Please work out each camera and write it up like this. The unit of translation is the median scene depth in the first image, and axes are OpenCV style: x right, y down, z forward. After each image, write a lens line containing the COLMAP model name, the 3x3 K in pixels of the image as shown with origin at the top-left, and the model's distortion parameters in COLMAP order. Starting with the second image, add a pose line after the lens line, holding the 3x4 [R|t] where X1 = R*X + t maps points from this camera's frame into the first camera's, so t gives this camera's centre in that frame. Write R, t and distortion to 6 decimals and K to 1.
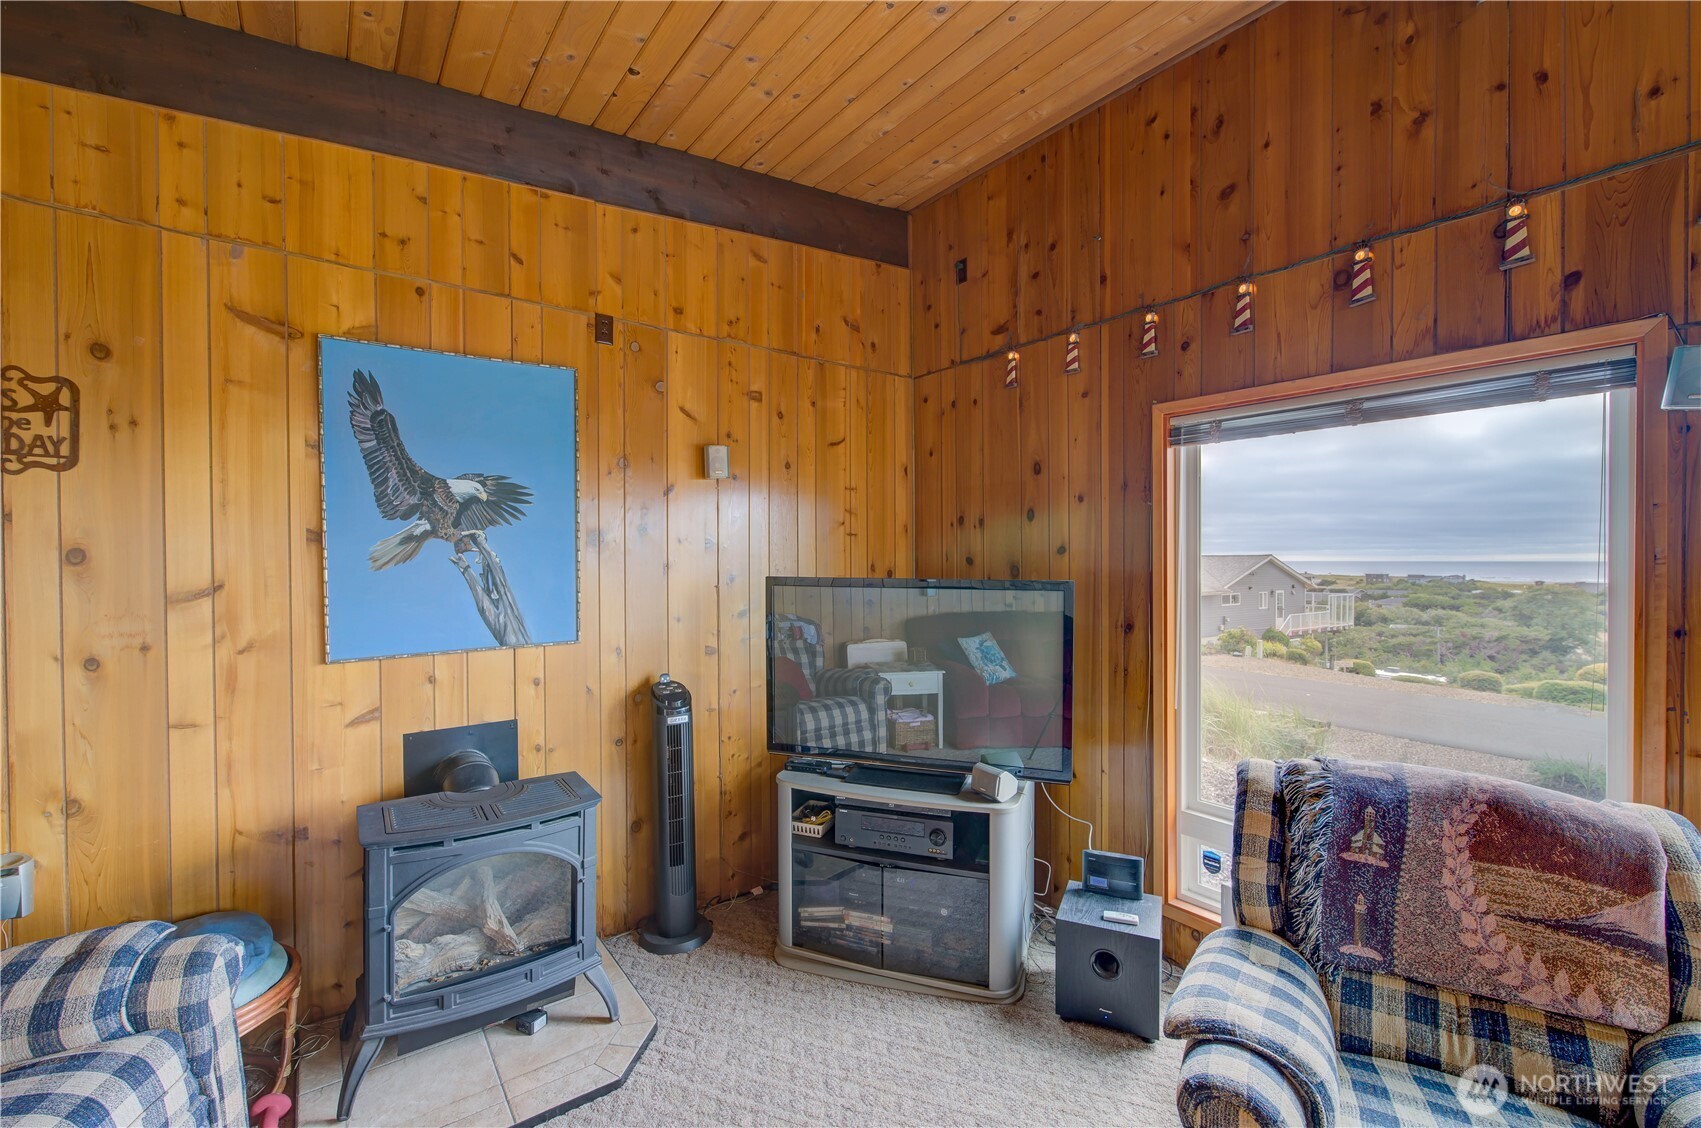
lens RADIAL K [[721.3, 0, 861.4], [0, 721.3, 563.2], [0, 0, 1]] dist [-0.000635, 0.000377]
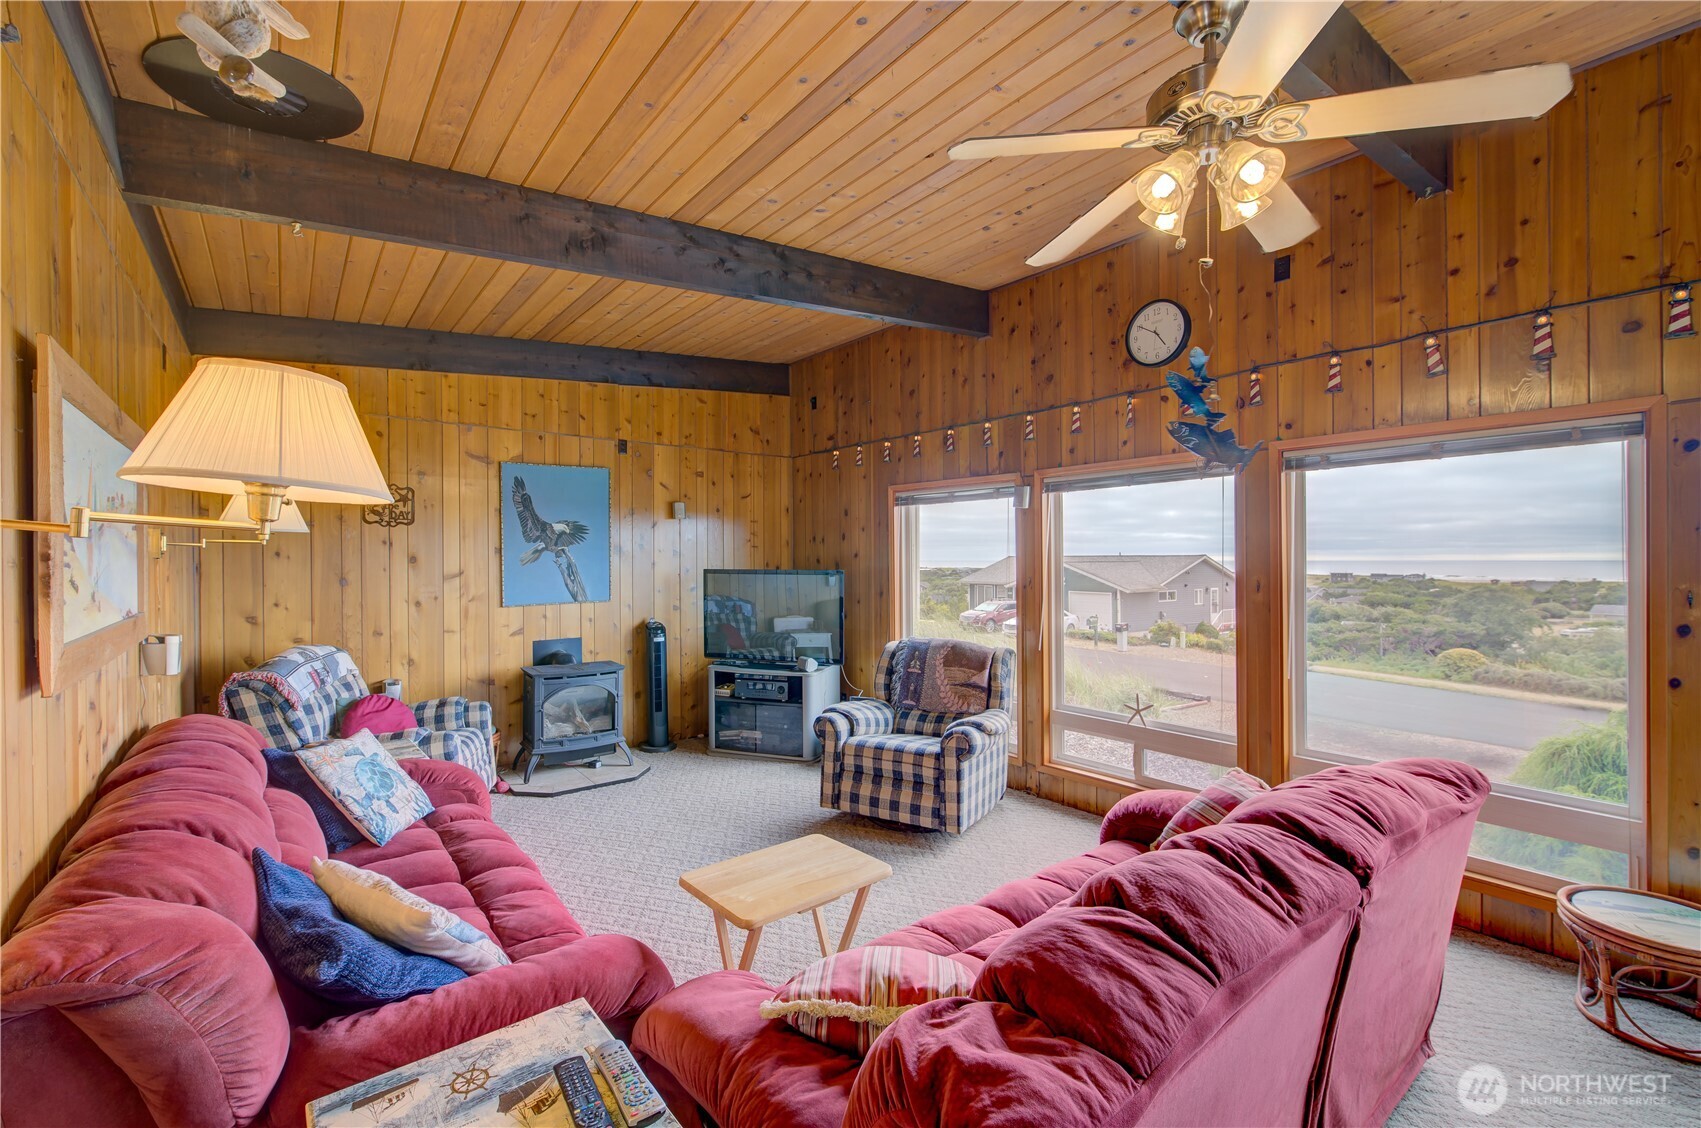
lens RADIAL K [[721.3, 0, 856.8], [0, 721.3, 558.0], [0, 0, 1]] dist [-0.000635, 0.000377]
pose [[0.999675, -0.000987, 0.025470, 0.257040], [0.001159, 0.999976, -0.006768, 0.002413], [-0.025463, 0.006796, 0.999653, -1.072635]]
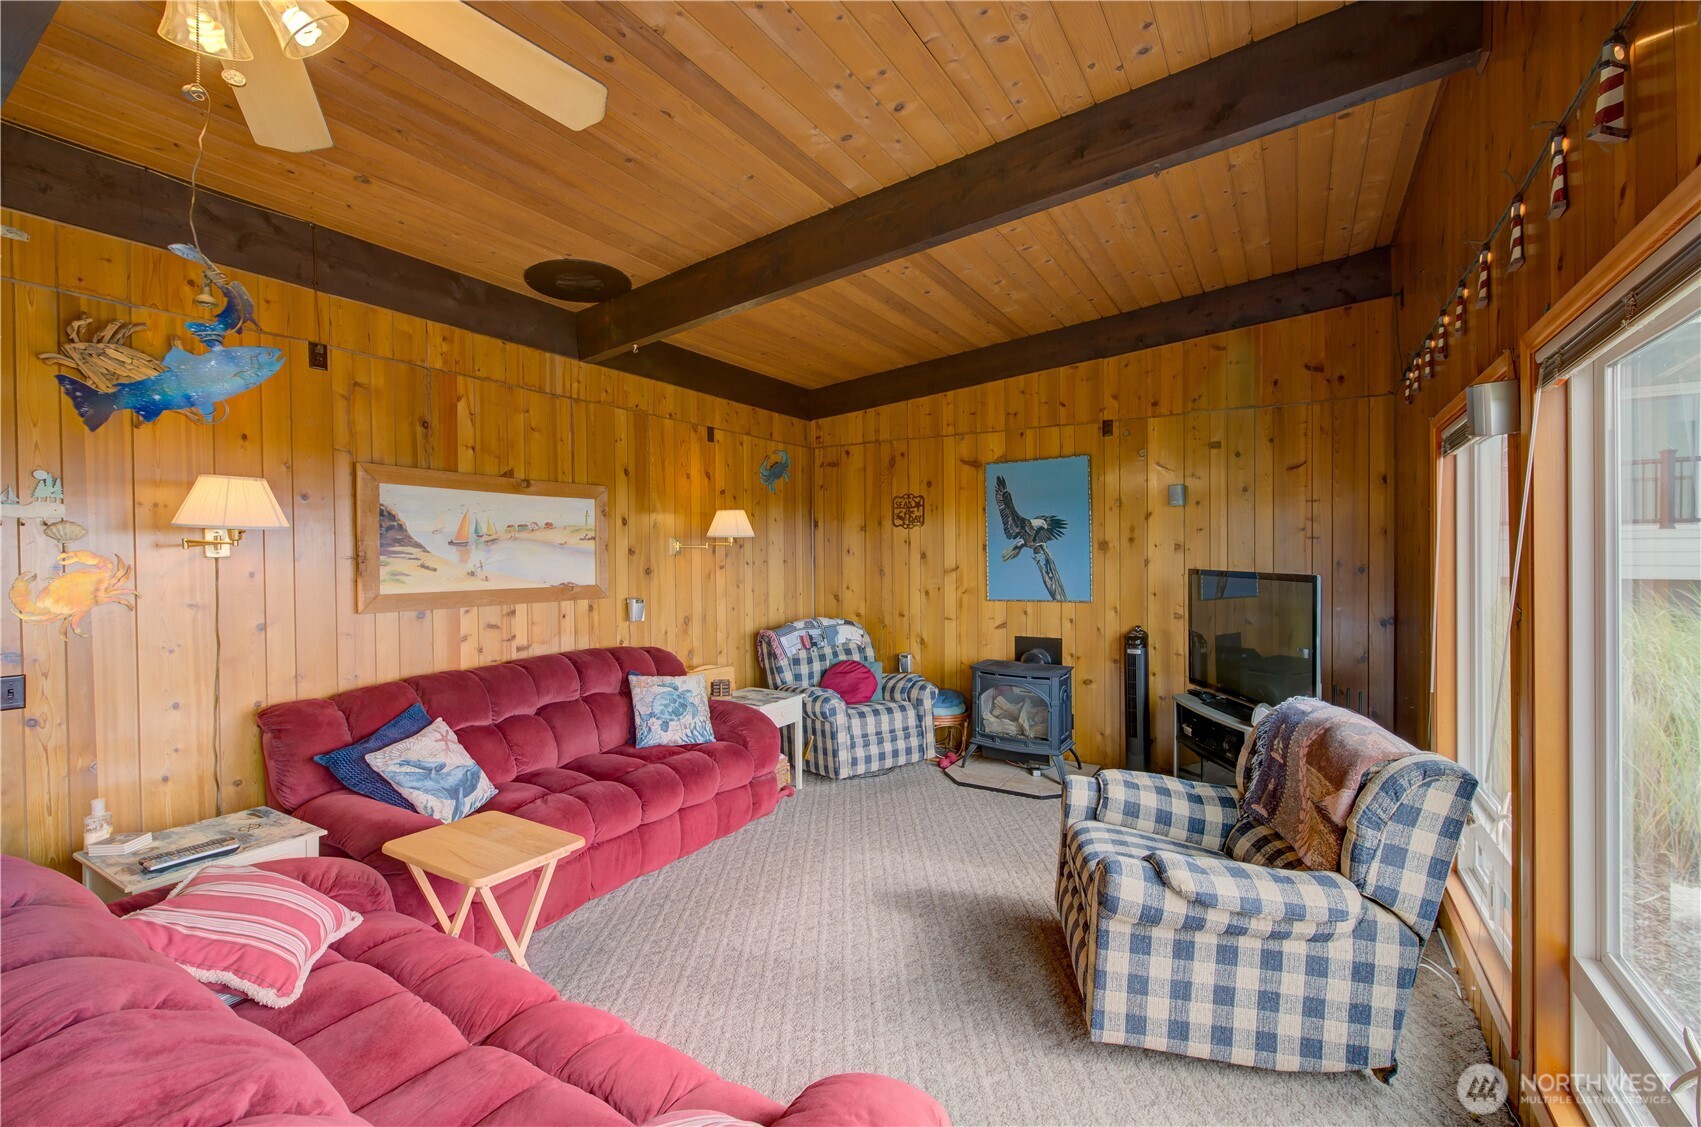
lens RADIAL K [[721.3, 0, 856.2], [0, 721.3, 562.4], [0, 0, 1]] dist [-0.000635, 0.000377]
pose [[0.366284, 0.010102, -0.930448, 1.109536], [-0.006502, 0.999944, 0.008297, -0.003392], [0.930481, 0.003010, 0.366329, -0.238228]]
